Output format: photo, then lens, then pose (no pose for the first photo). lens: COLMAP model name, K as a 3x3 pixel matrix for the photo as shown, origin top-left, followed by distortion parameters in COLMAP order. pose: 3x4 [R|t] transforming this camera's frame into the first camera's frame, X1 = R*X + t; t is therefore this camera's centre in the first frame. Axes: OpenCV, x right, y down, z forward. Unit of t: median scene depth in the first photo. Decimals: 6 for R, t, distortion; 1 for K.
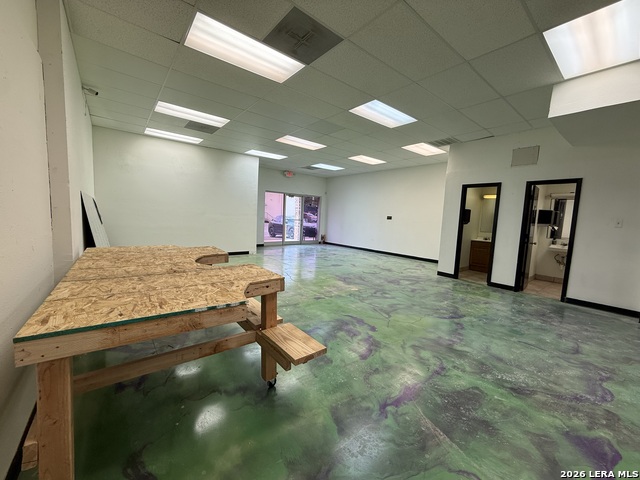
lens RADIAL K [[255.4, 0, 317.3], [0, 255.4, 239.8], [0, 0, 1]] dist [-0.001000, 0.000435]
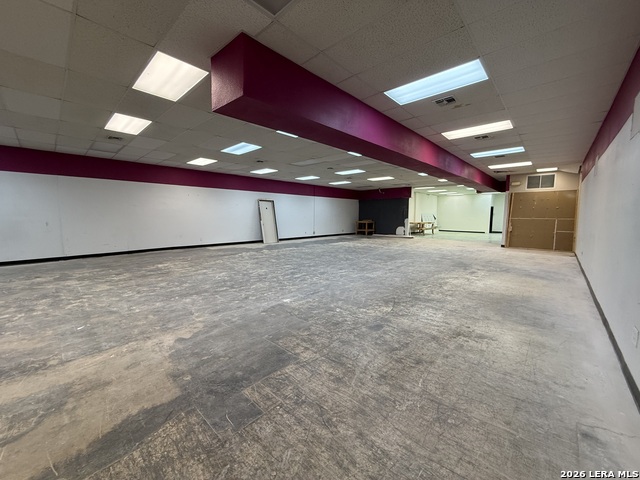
lens RADIAL K [[255.4, 0, 317.3], [0, 255.4, 239.8], [0, 0, 1]] dist [-0.001000, 0.000435]
pose [[0.138102, 0.056282, -0.988818, 1.462205], [-0.094299, 0.994596, 0.043441, 0.124411], [0.985919, 0.087246, 0.142663, -0.700319]]
